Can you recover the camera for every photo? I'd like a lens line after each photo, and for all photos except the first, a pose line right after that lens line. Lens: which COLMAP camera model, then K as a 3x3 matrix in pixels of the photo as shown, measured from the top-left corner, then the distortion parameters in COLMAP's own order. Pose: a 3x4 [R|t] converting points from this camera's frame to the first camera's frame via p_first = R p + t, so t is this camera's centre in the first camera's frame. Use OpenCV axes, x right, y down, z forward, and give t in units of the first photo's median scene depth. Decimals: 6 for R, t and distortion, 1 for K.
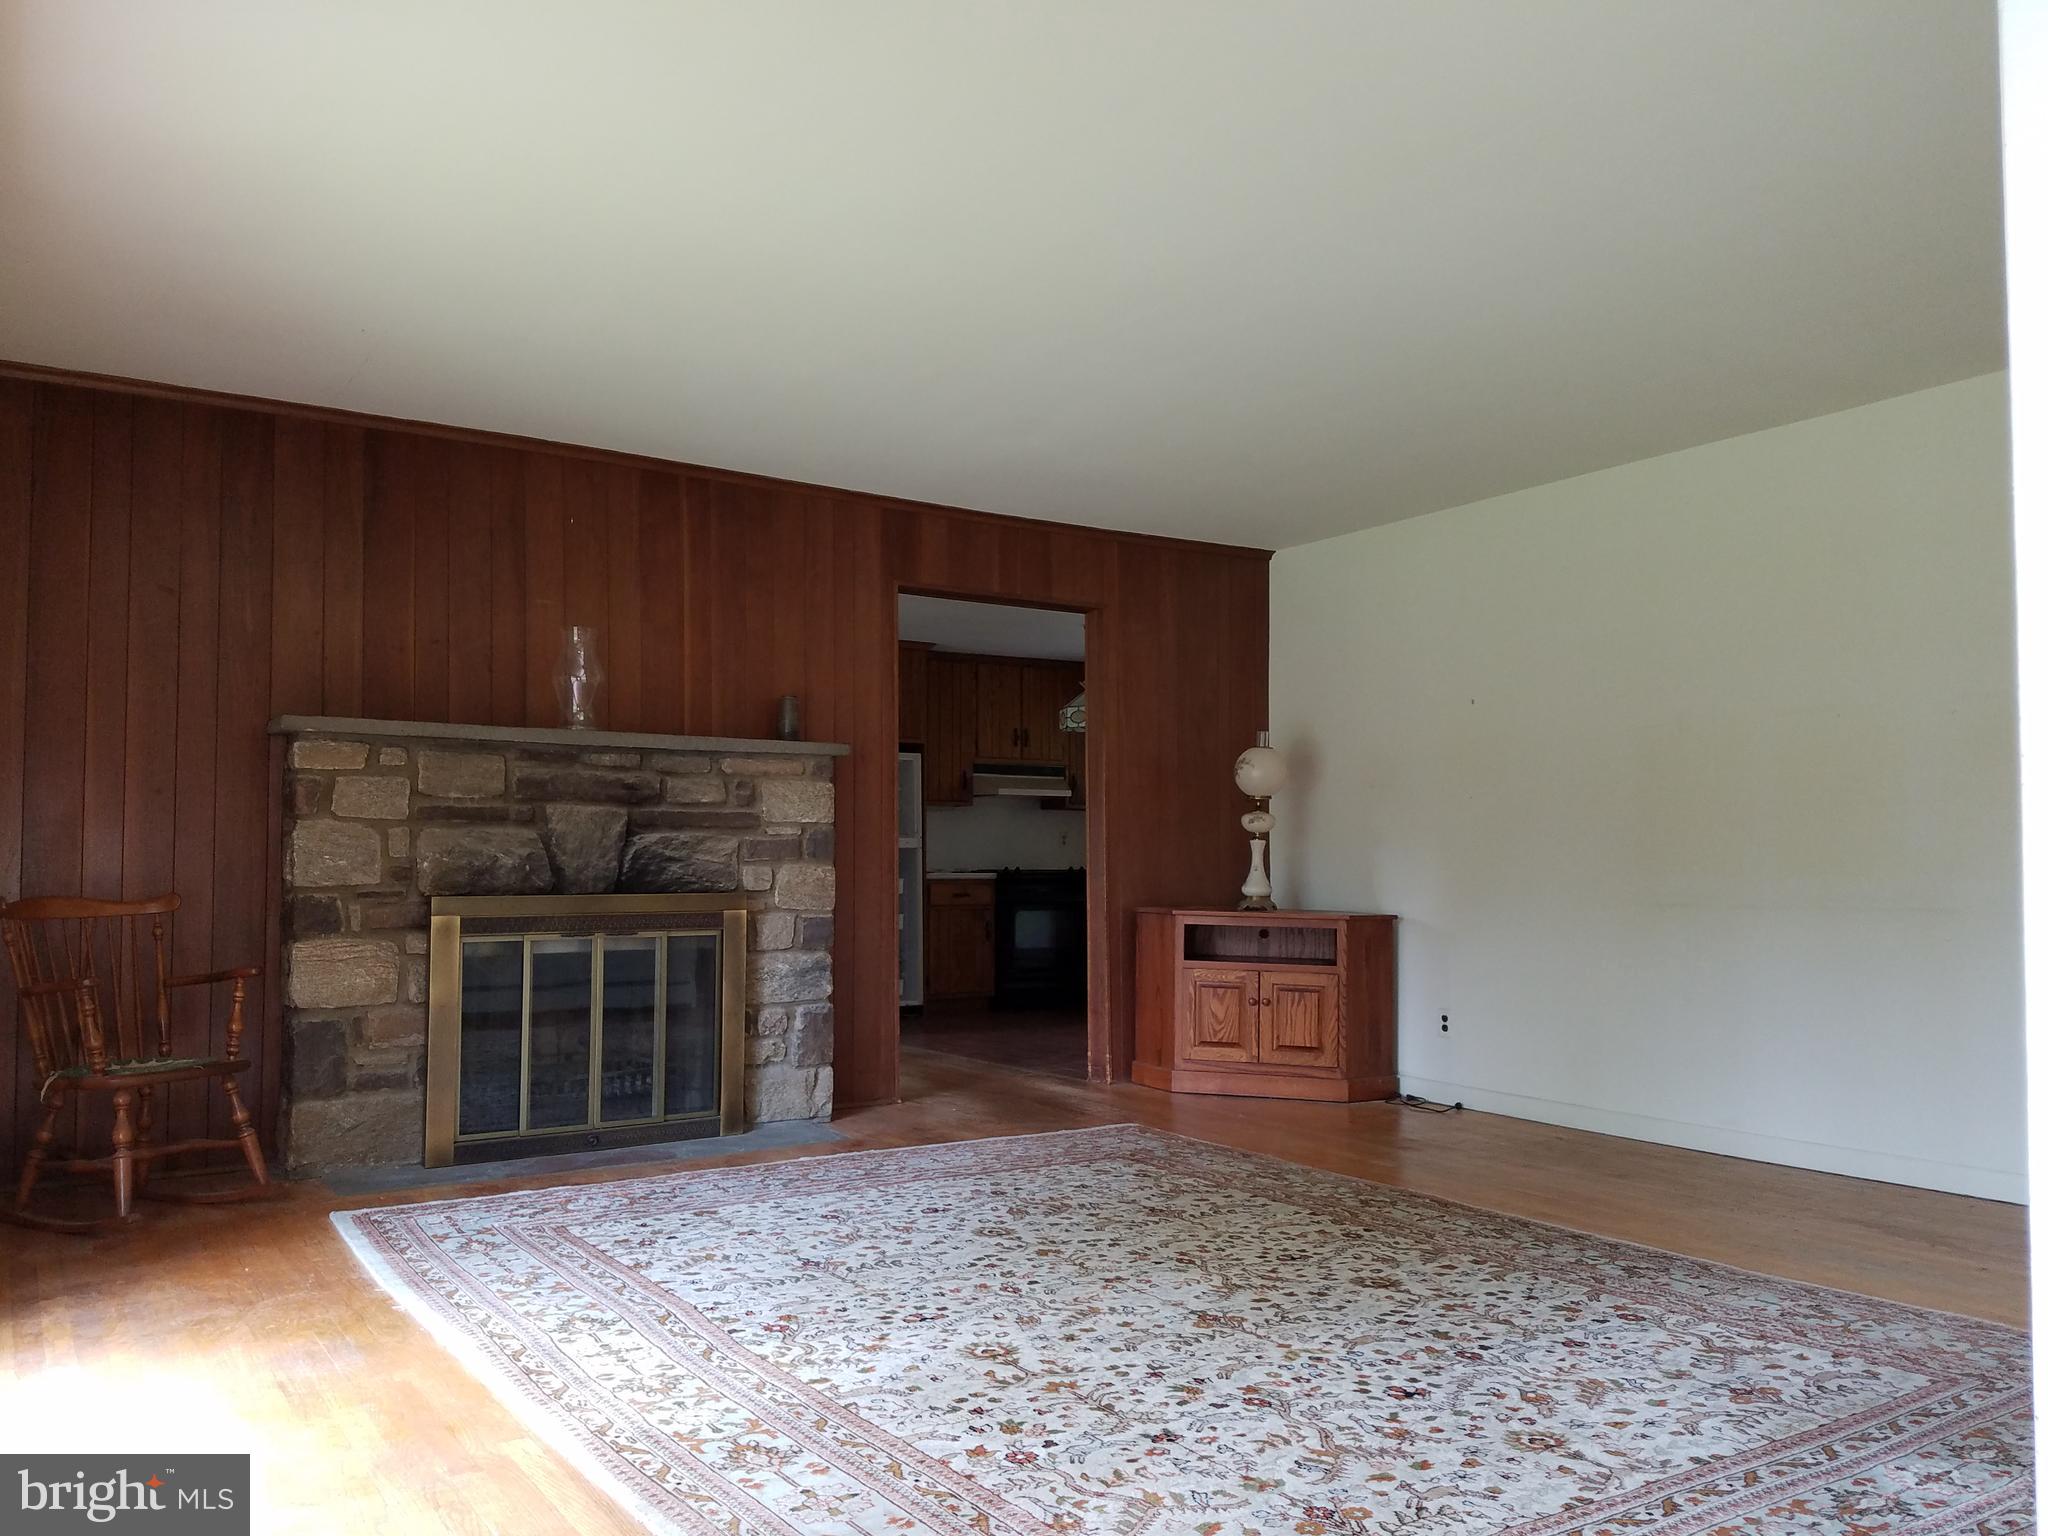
lens RADIAL K [[1553.5, 0, 994.6], [0, 1553.5, 817.2], [0, 0, 1]] dist [0.266906, -0.504502]
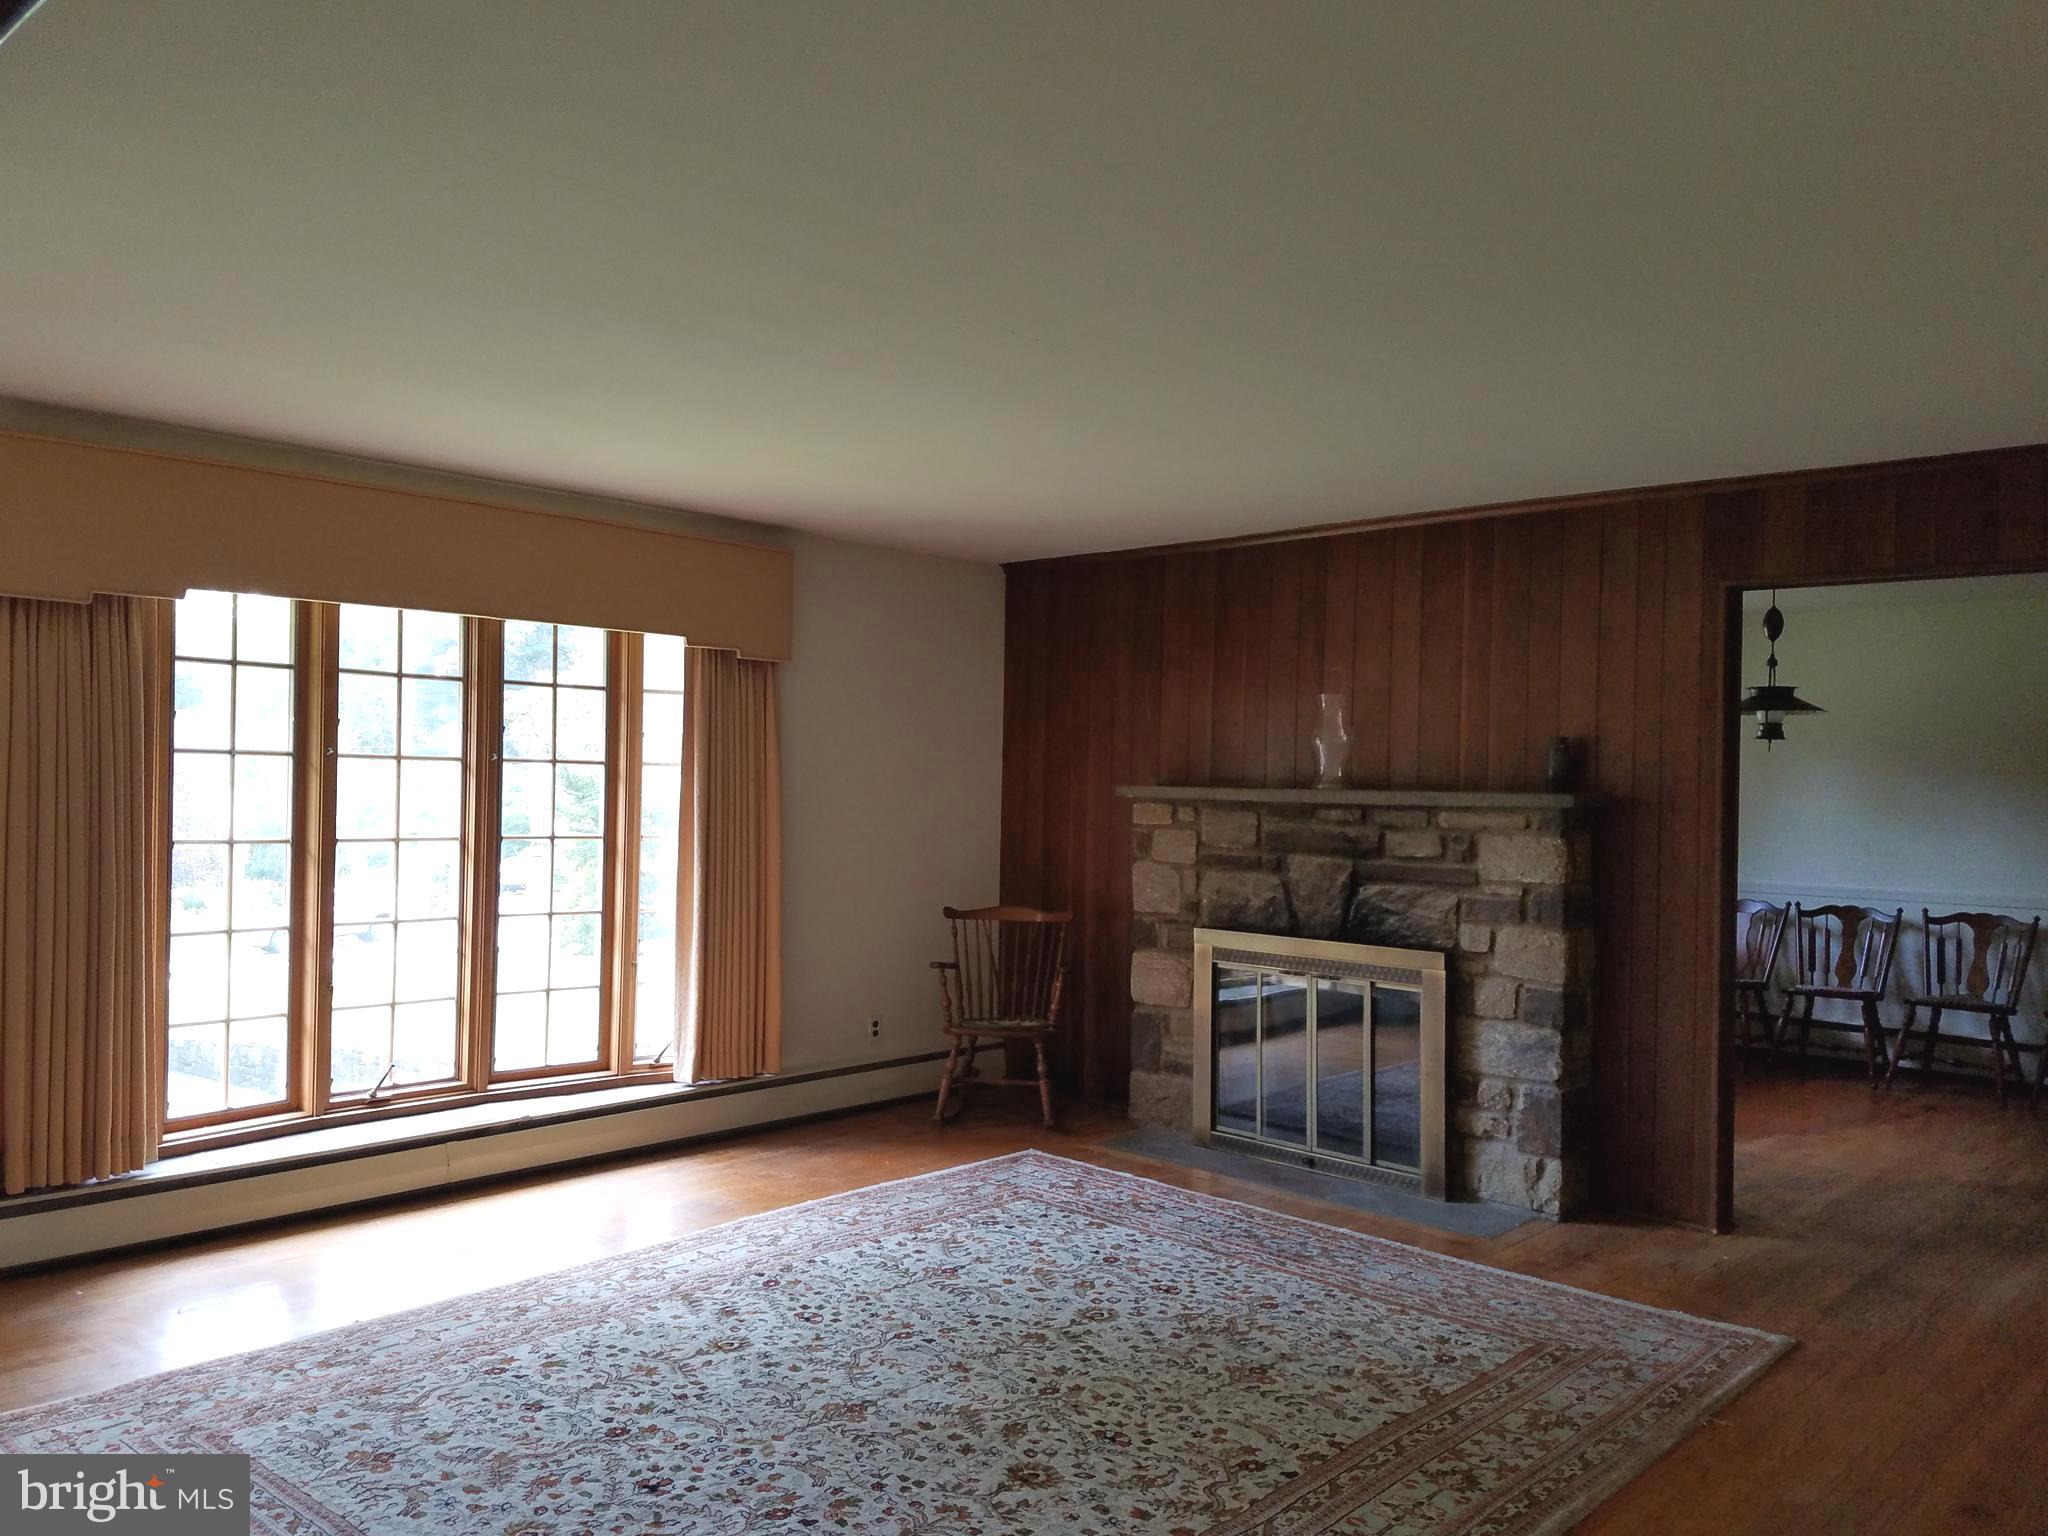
lens RADIAL K [[1553.5, 0, 994.6], [0, 1553.5, 817.2], [0, 0, 1]] dist [0.266906, -0.504502]
pose [[0.254168, 0.030287, -0.966686, 0.767286], [0.017489, 0.999202, 0.035904, -0.081113], [0.967002, -0.026032, 0.253436, 0.526281]]
